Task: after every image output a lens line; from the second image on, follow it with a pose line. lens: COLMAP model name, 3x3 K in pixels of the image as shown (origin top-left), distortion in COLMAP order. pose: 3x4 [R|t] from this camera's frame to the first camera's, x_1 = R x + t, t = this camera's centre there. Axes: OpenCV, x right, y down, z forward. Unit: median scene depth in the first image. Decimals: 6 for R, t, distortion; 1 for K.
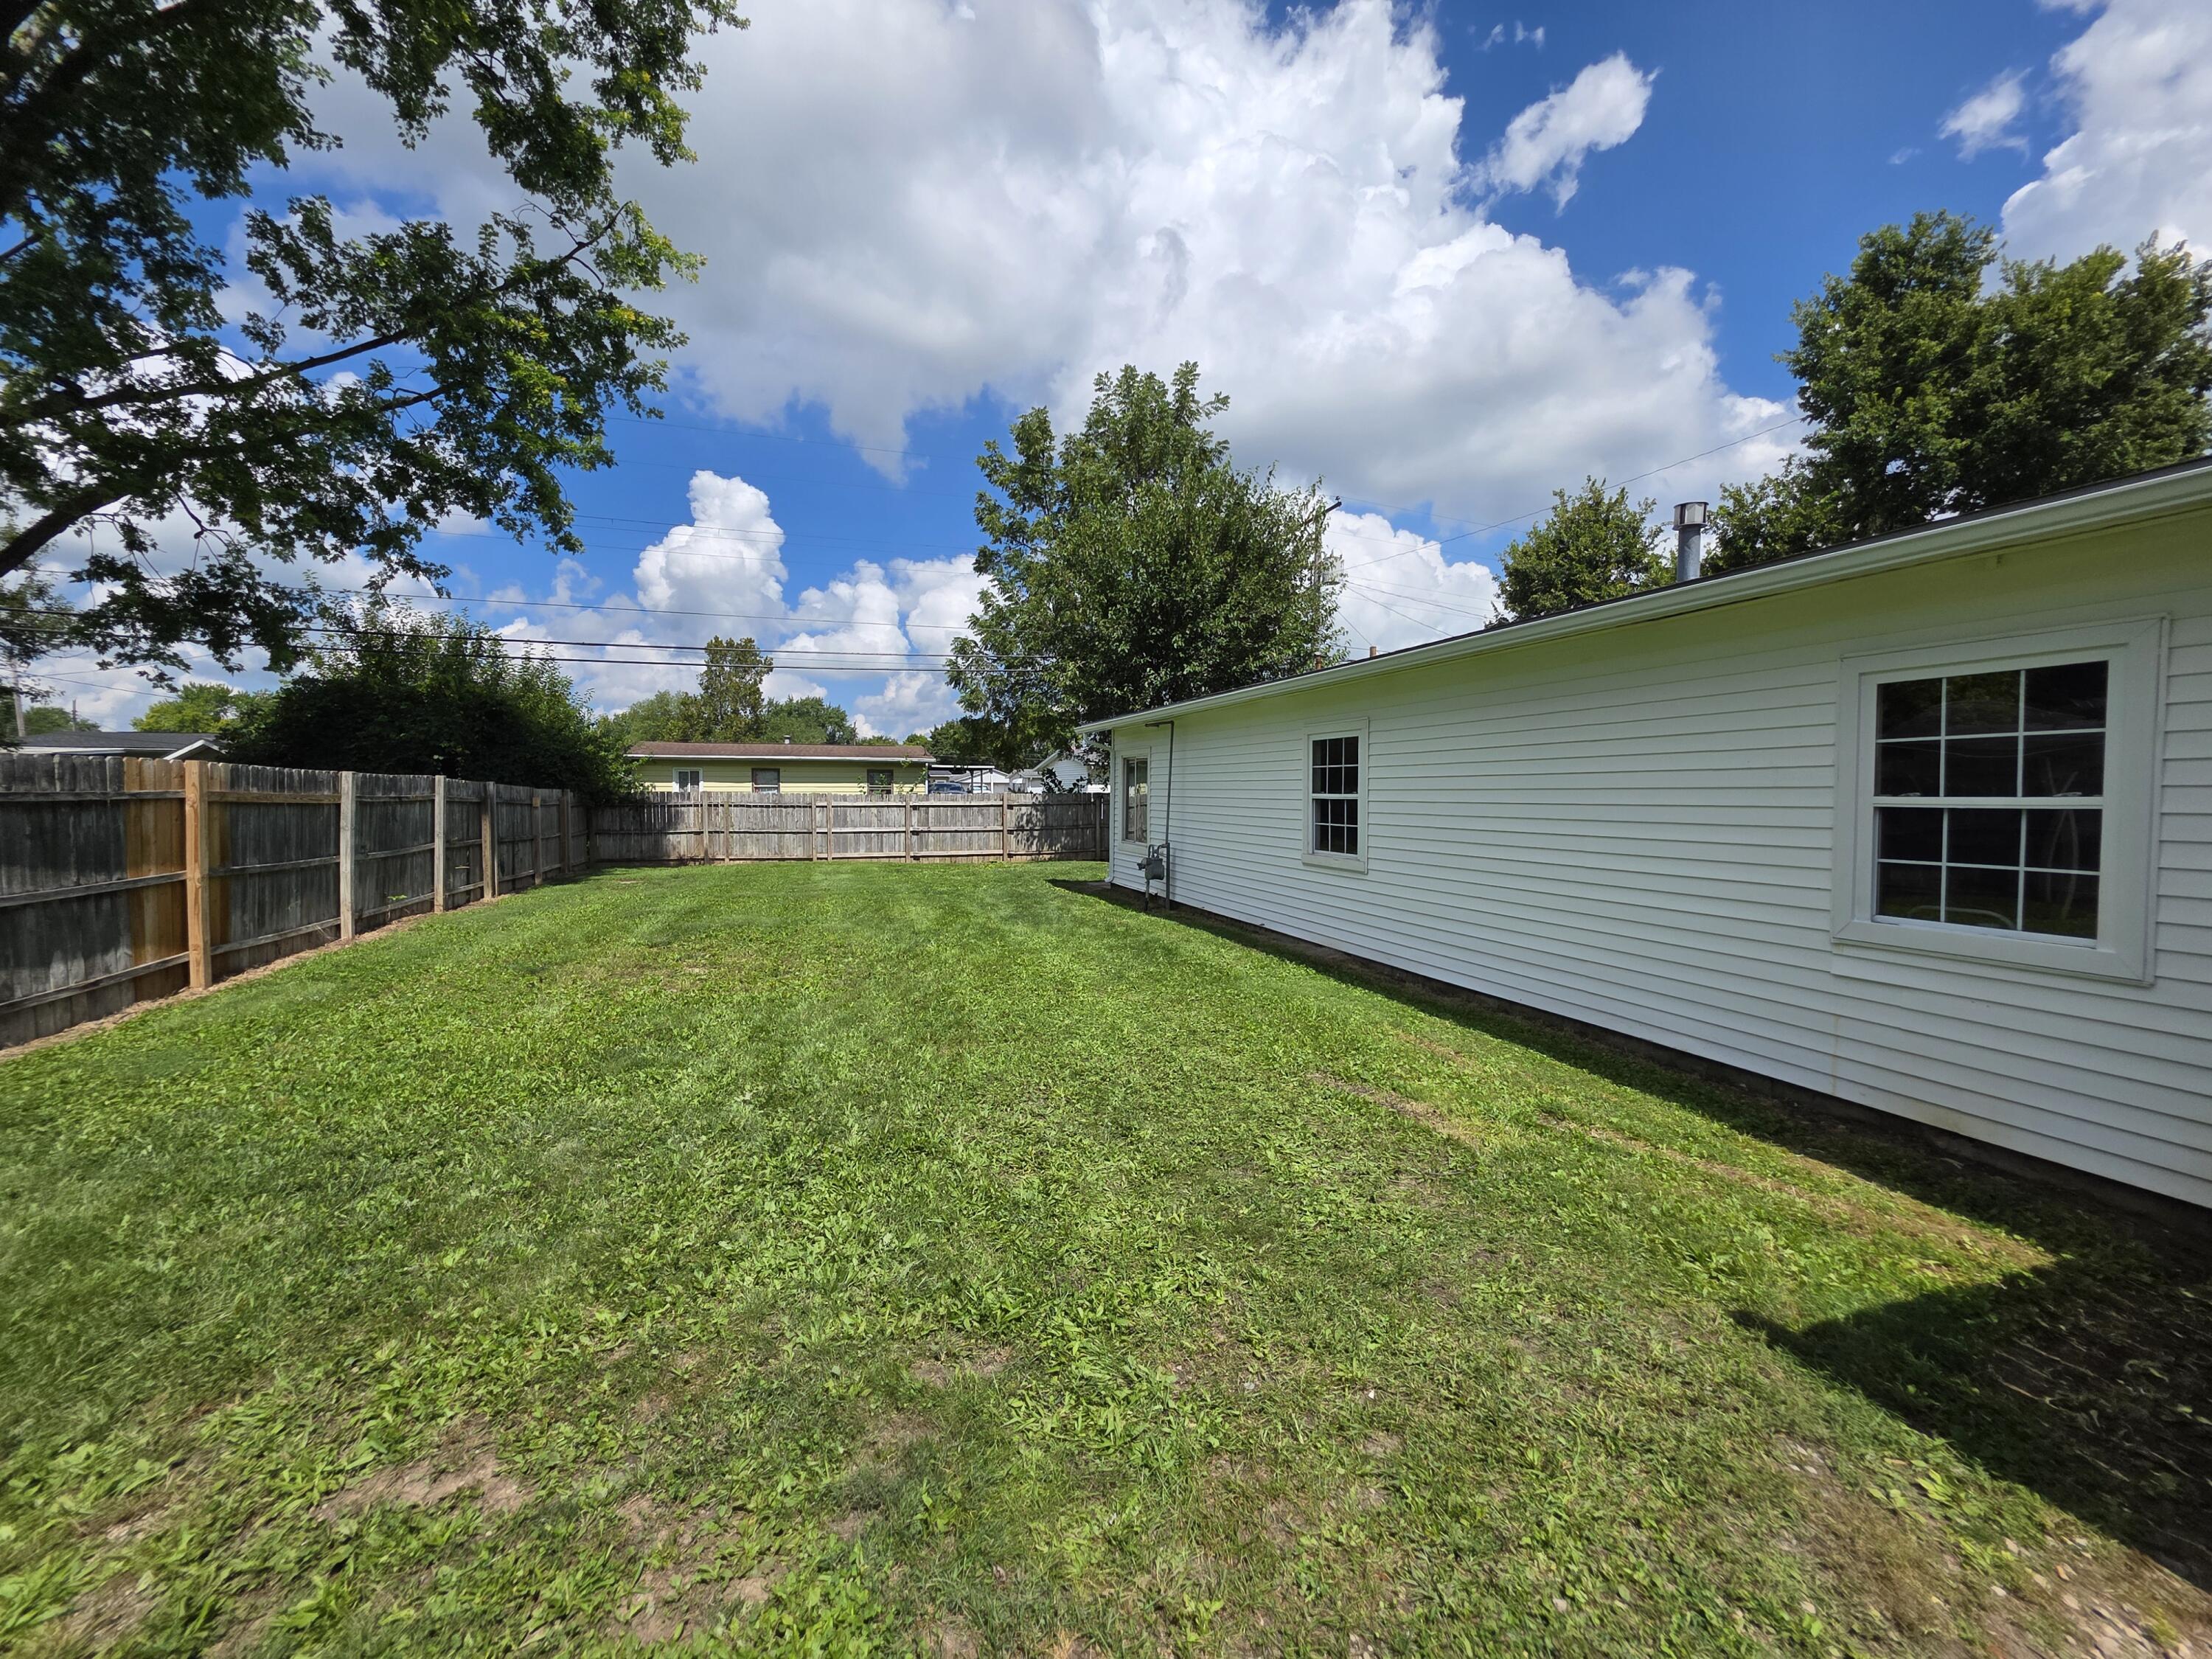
lens RADIAL K [[898.3, 0, 1106.0], [0, 898.3, 829.5], [0, 0, 1]] dist [0.031721, 0.000227]
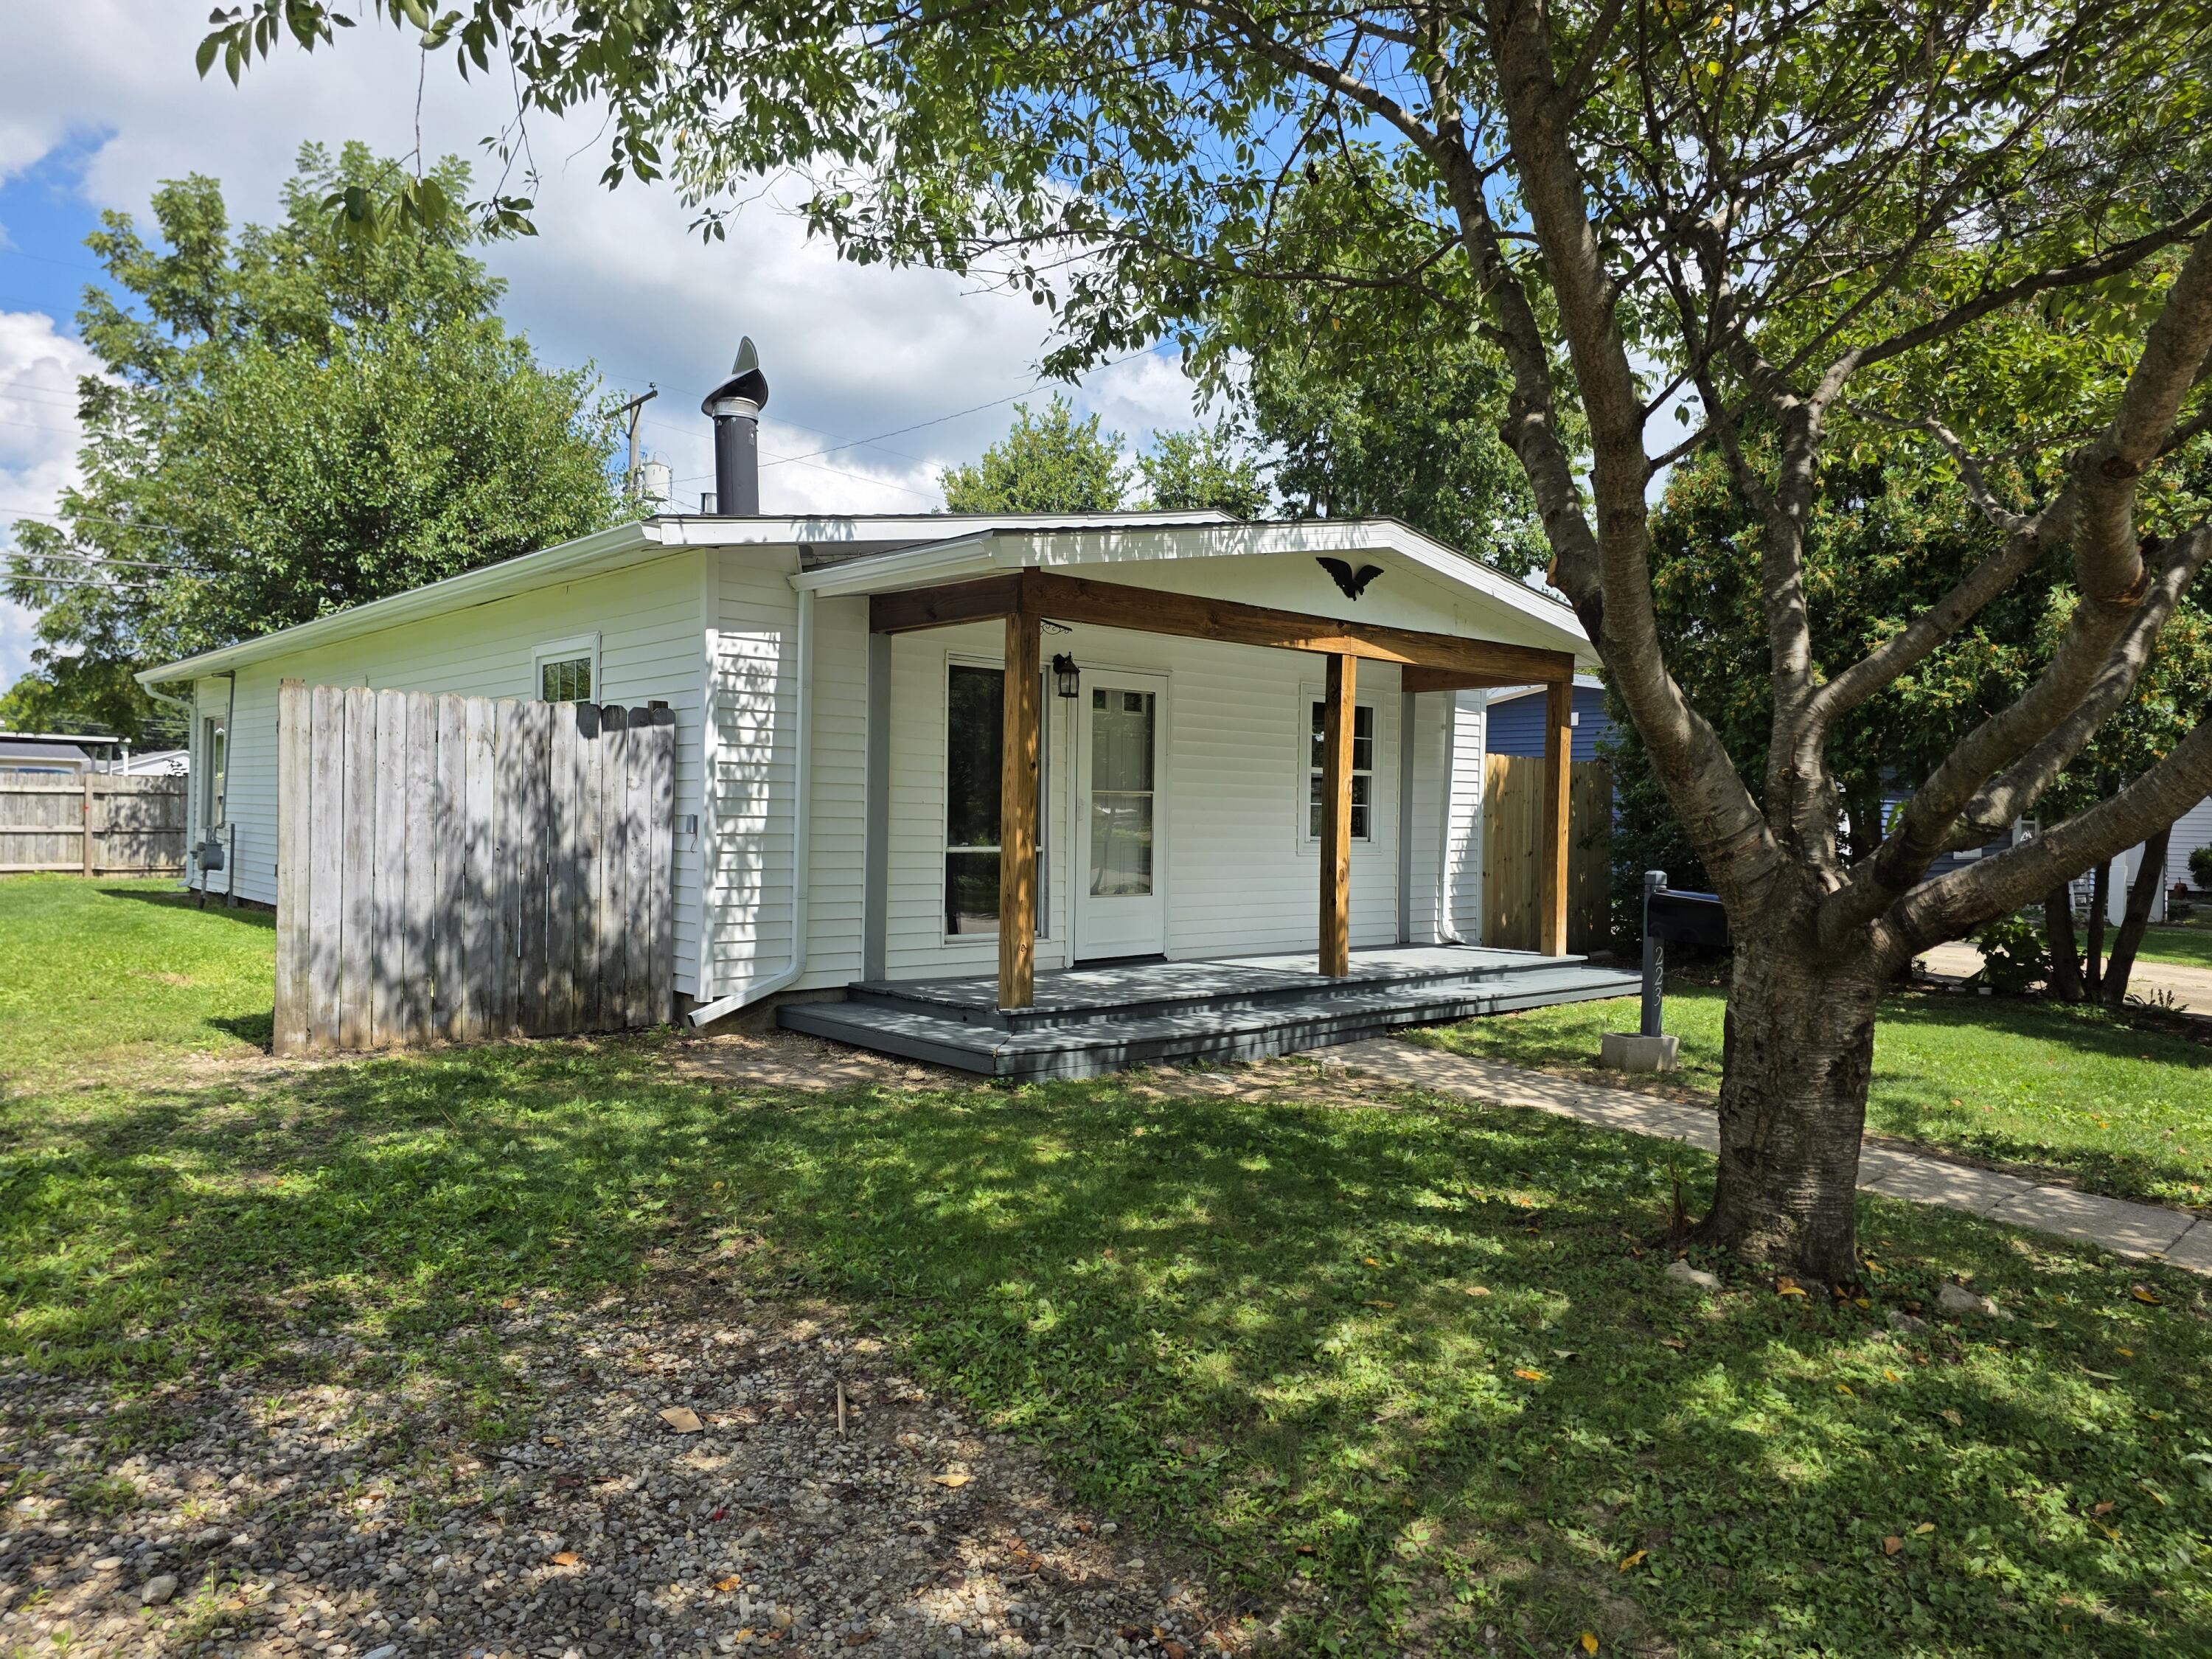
lens RADIAL K [[1495.8, 0, 1106.0], [0, 1495.8, 829.5], [0, 0, 1]] dist [0.066587, -0.004303]
pose [[0.930791, 0.012053, 0.365352, 0.144847], [0.000431, 0.999419, -0.034069, 0.032641], [-0.365551, 0.031868, 0.930246, -0.251468]]
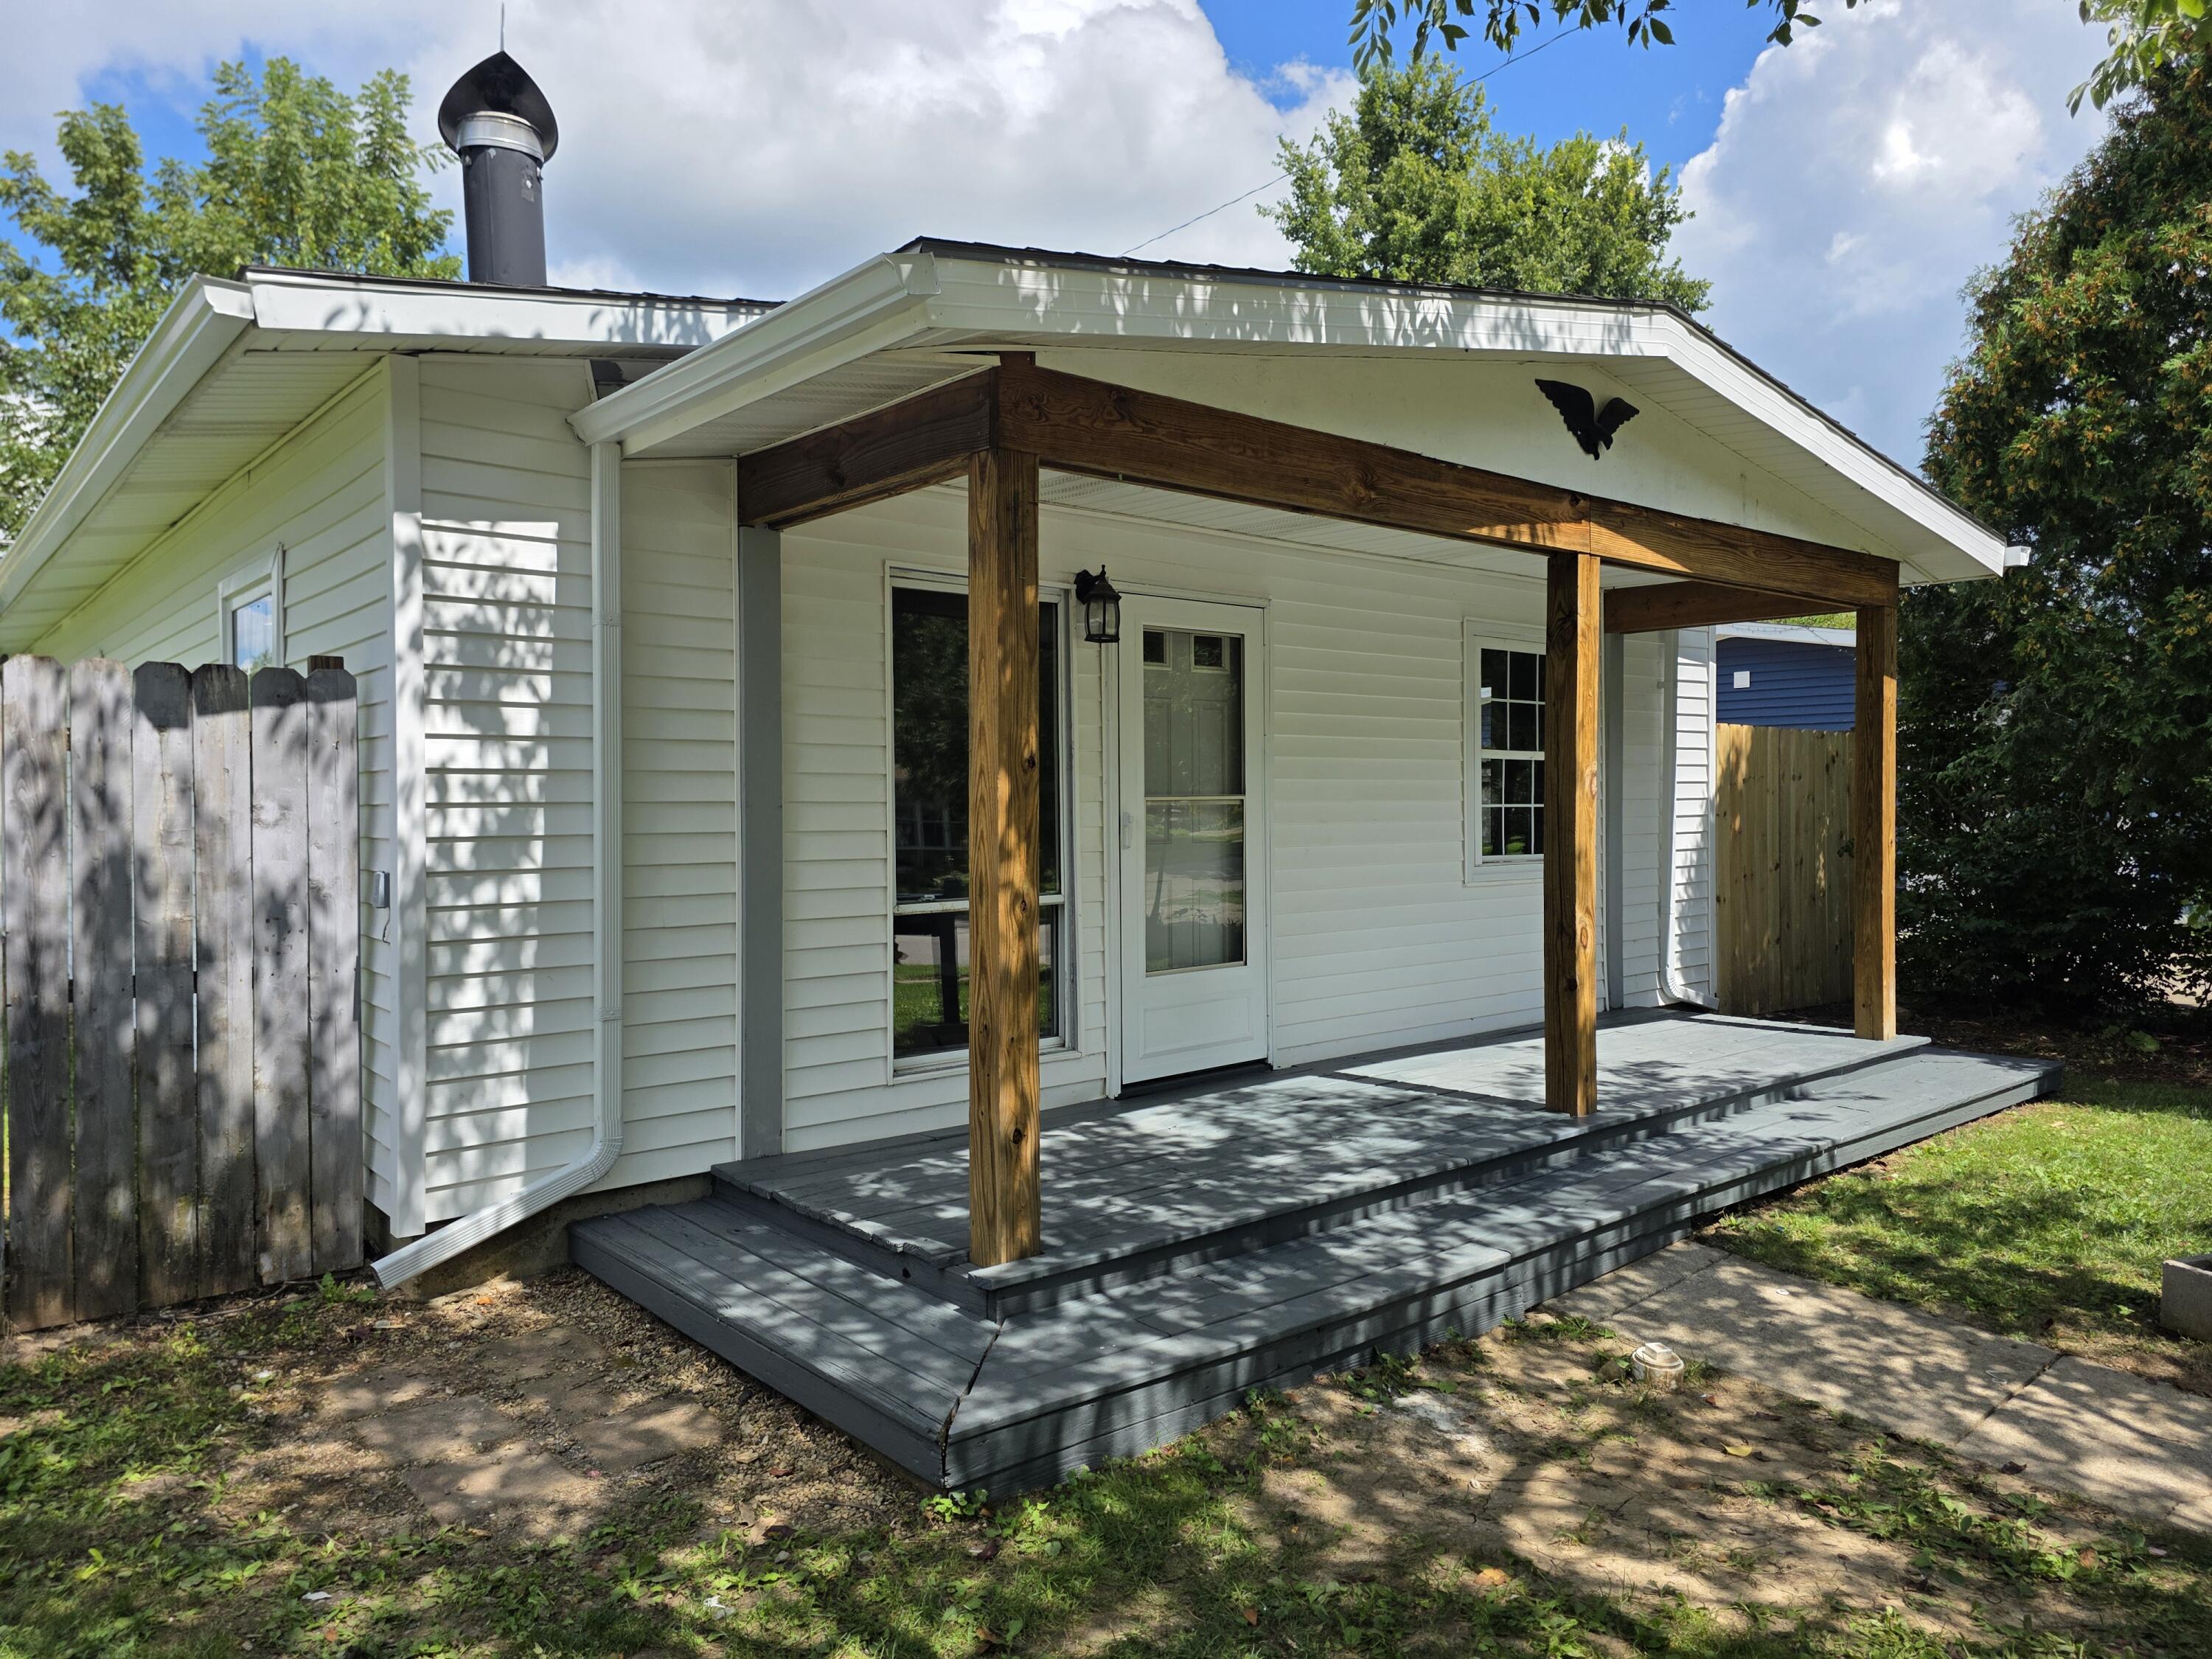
lens RADIAL K [[1495.8, 0, 1106.0], [0, 1495.8, 829.5], [0, 0, 1]] dist [0.066587, -0.004303]
pose [[0.940736, -0.013301, 0.338879, 0.198171], [0.022899, 0.999441, -0.024341, 0.019743], [-0.338366, 0.030658, 0.940515, -0.106749]]
